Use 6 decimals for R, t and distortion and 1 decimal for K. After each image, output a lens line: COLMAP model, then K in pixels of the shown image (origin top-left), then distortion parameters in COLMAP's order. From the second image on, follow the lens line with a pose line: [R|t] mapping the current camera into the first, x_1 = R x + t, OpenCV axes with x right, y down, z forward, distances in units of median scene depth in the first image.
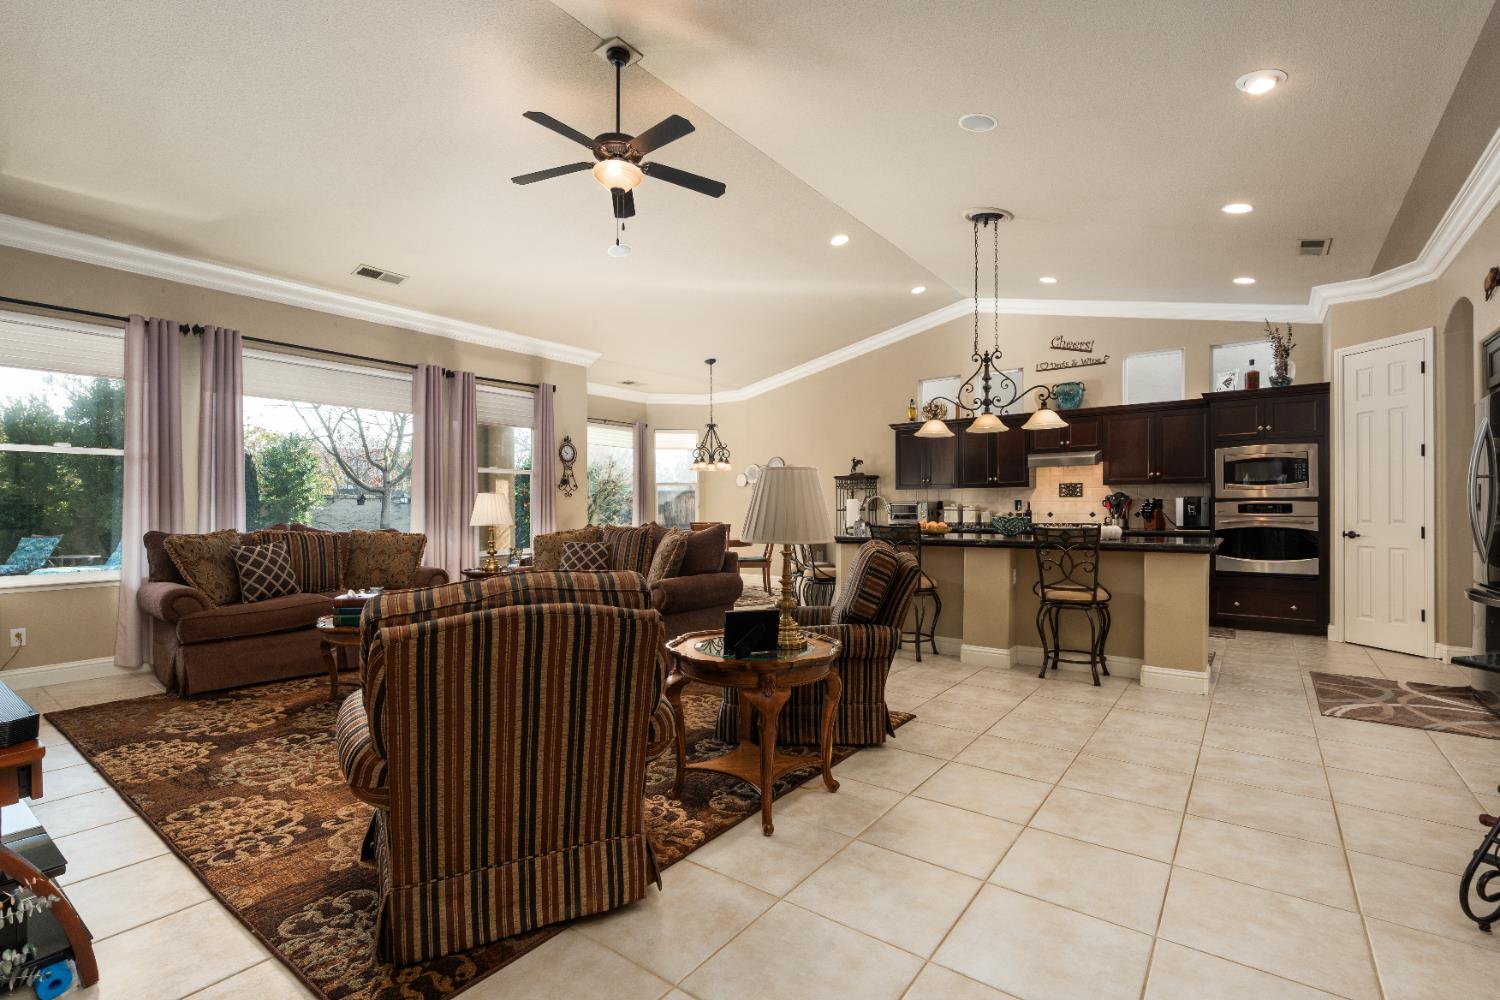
lens RADIAL K [[675.5, 0, 750.0], [0, 675.5, 500.0], [0, 0, 1]] dist [-0.000611, -0.000223]
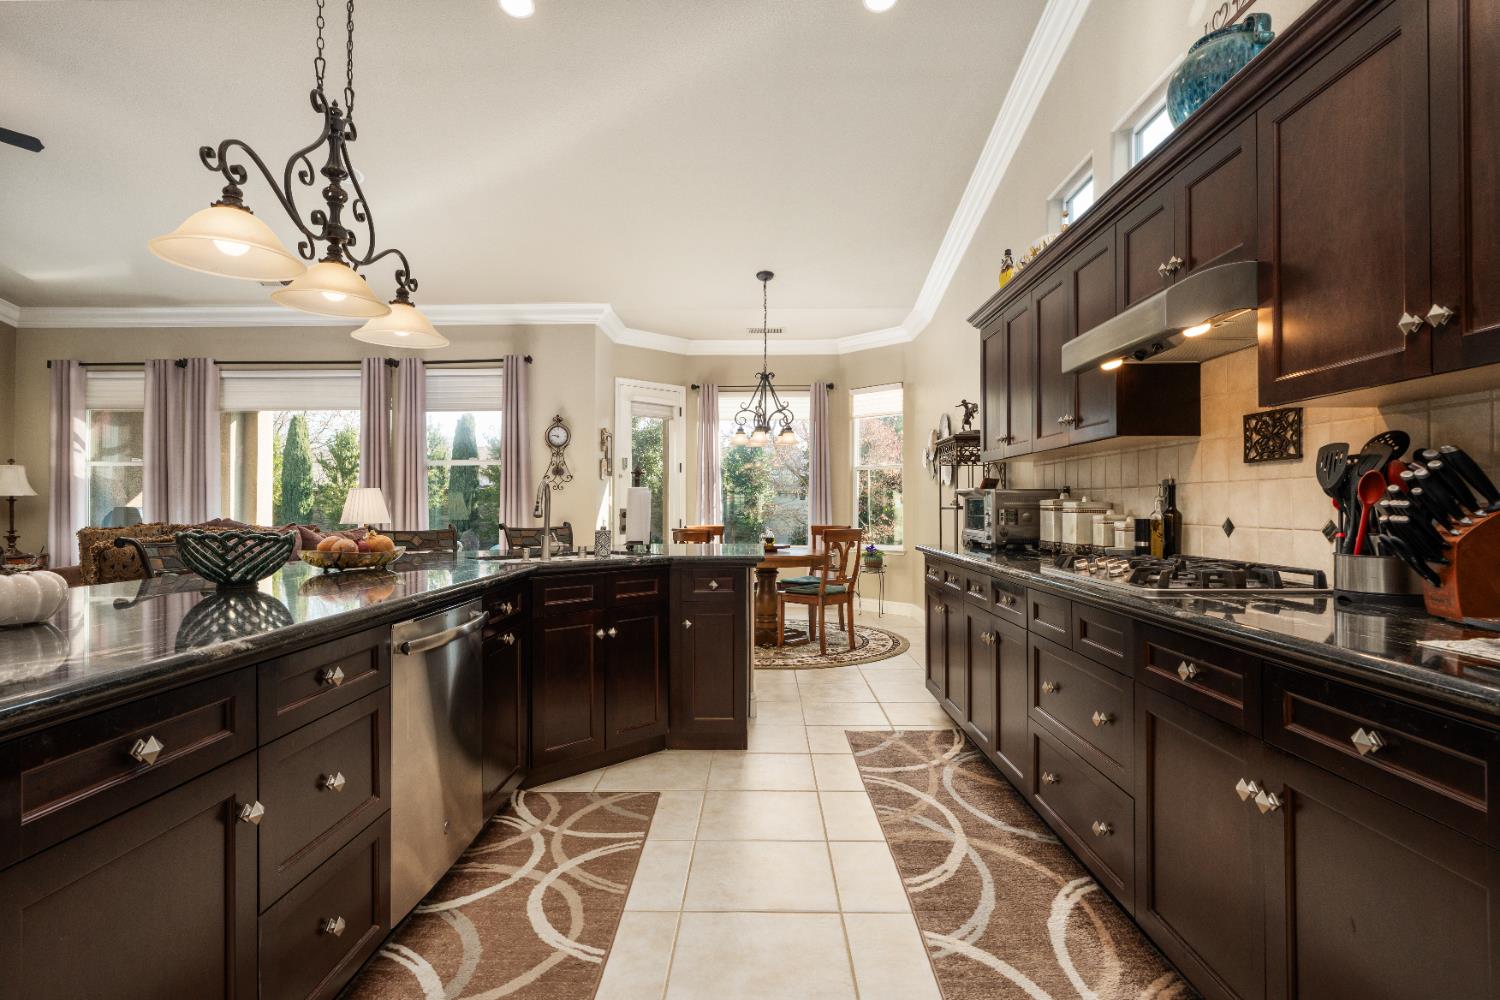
lens RADIAL K [[749.7, 0, 750.0], [0, 749.7, 500.0], [0, 0, 1]] dist [0.002162, 0.000665]
pose [[0.583221, -0.004381, -0.812302, 0.652696], [0.011817, 0.999925, 0.003091, 0.007666], [0.812228, -0.011401, 0.583229, 0.731254]]
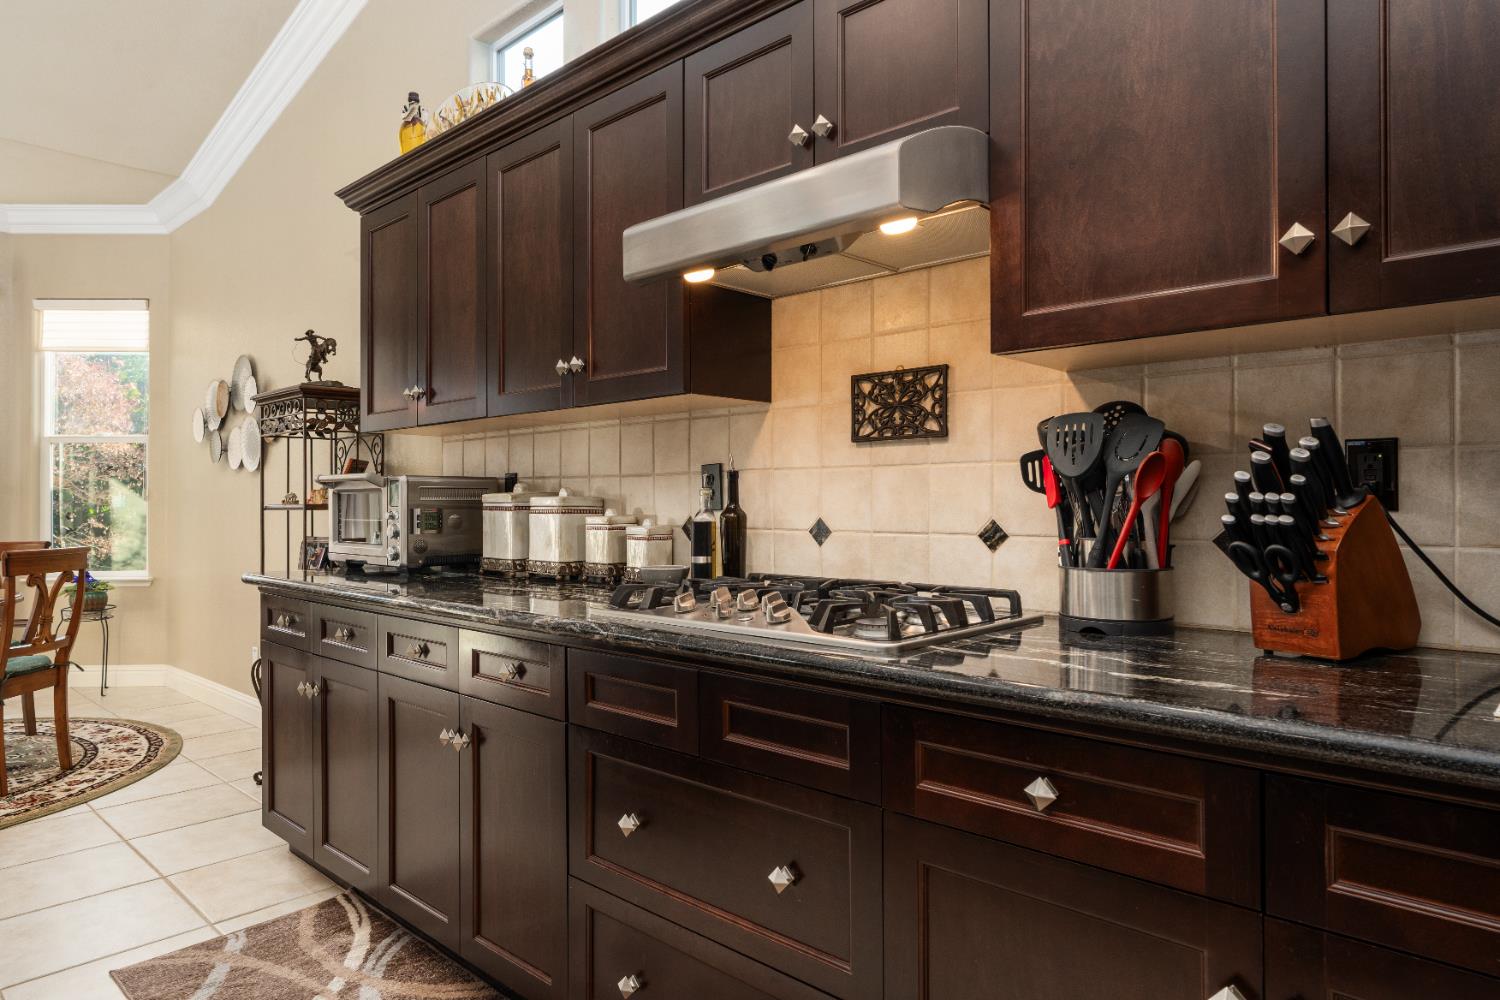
lens RADIAL K [[909.8, 0, 750.0], [0, 909.8, 500.0], [0, 0, 1]] dist [0.001384, 0.001672]
pose [[0.993851, 0.000076, -0.110729, 0.507914], [0.001213, 0.999932, 0.011572, 0.009877], [0.110723, -0.011635, 0.993783, 0.813526]]
